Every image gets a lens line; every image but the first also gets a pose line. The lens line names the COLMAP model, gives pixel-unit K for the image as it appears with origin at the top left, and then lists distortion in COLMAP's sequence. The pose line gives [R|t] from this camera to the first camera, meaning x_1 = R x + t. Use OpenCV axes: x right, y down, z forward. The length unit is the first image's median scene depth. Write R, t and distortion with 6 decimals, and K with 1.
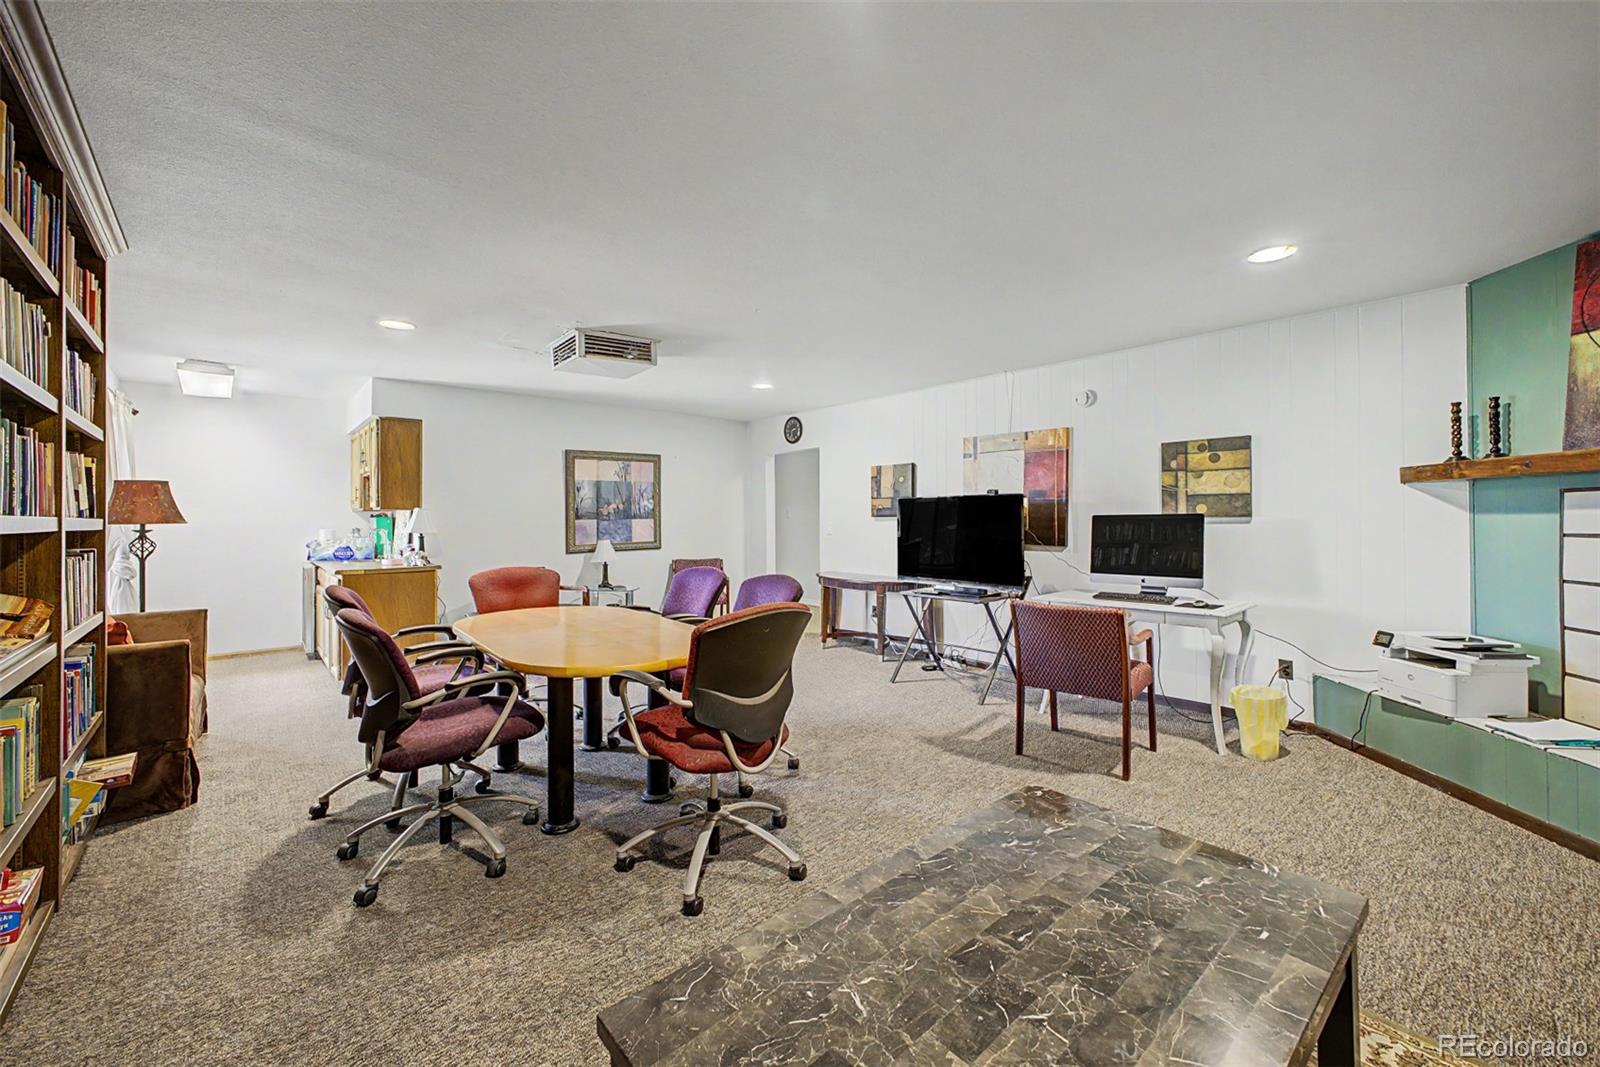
lens RADIAL K [[628.3, 0, 802.8], [0, 628.3, 525.0], [0, 0, 1]] dist [0.000057, 0.000001]
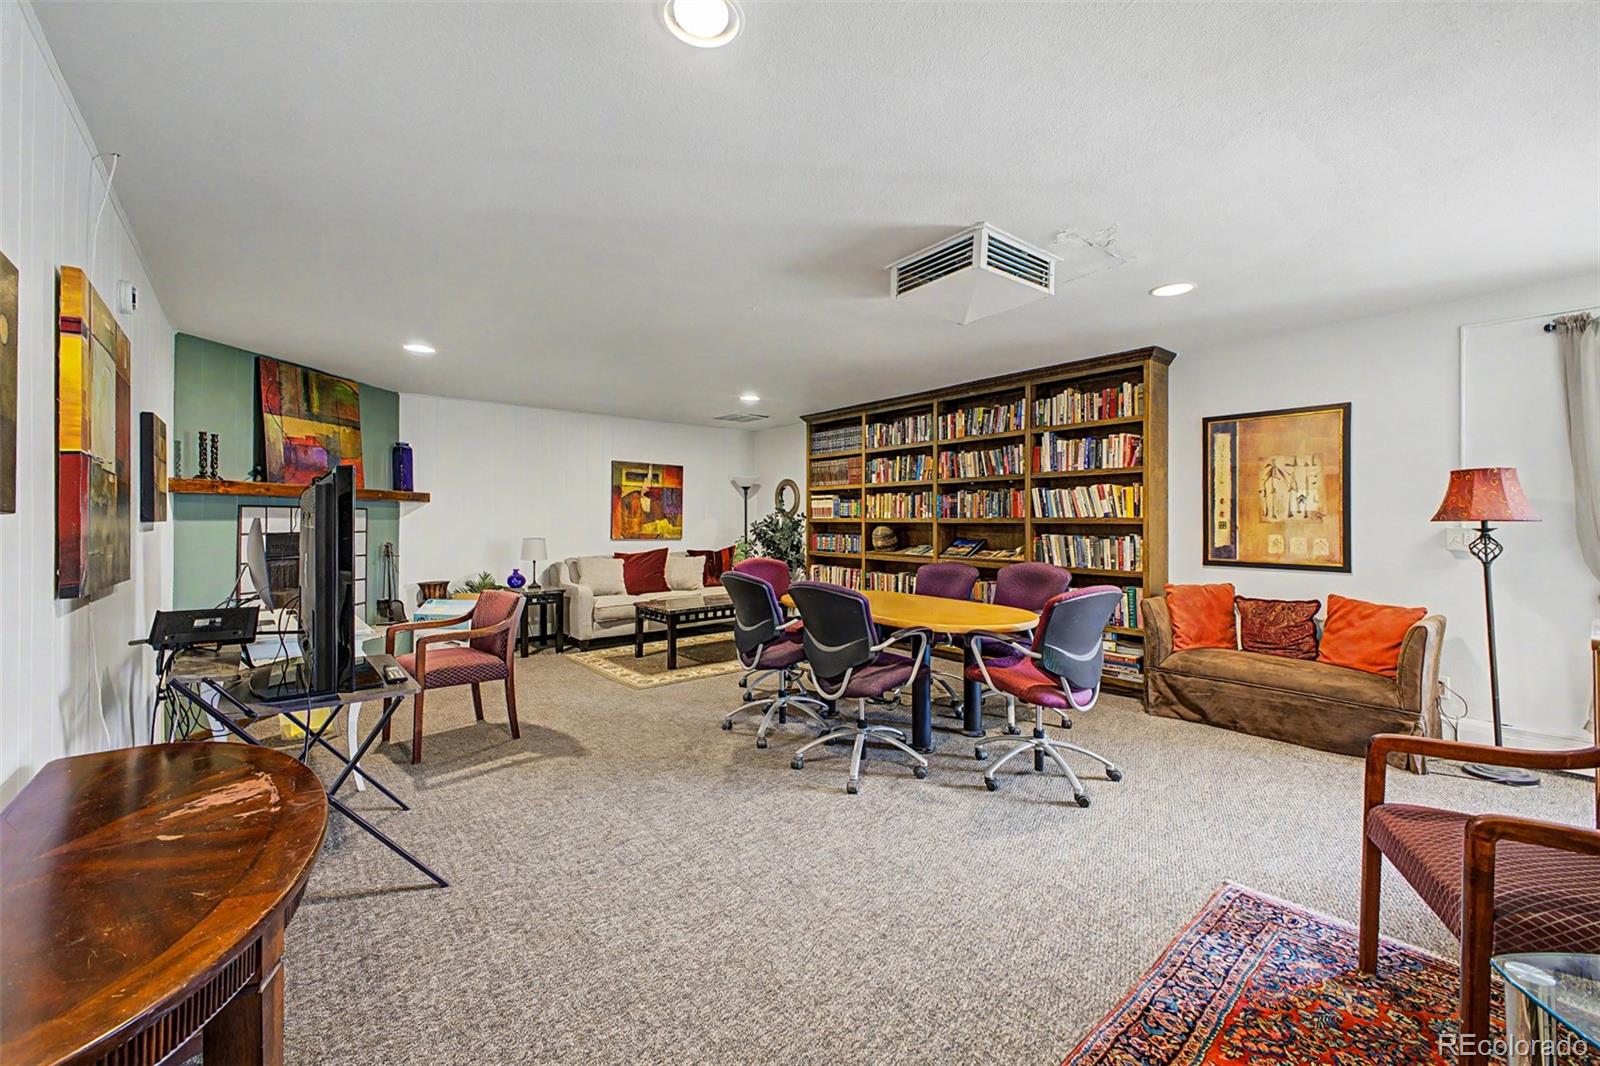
lens RADIAL K [[628.3, 0, 797.4], [0, 628.3, 527.3], [0, 0, 1]] dist [0.000057, 0.000001]
pose [[-0.999813, 0.005035, 0.018645, -0.147054], [0.005120, 0.999977, 0.004479, -0.001832], [-0.018622, 0.004574, -0.999816, 1.858806]]
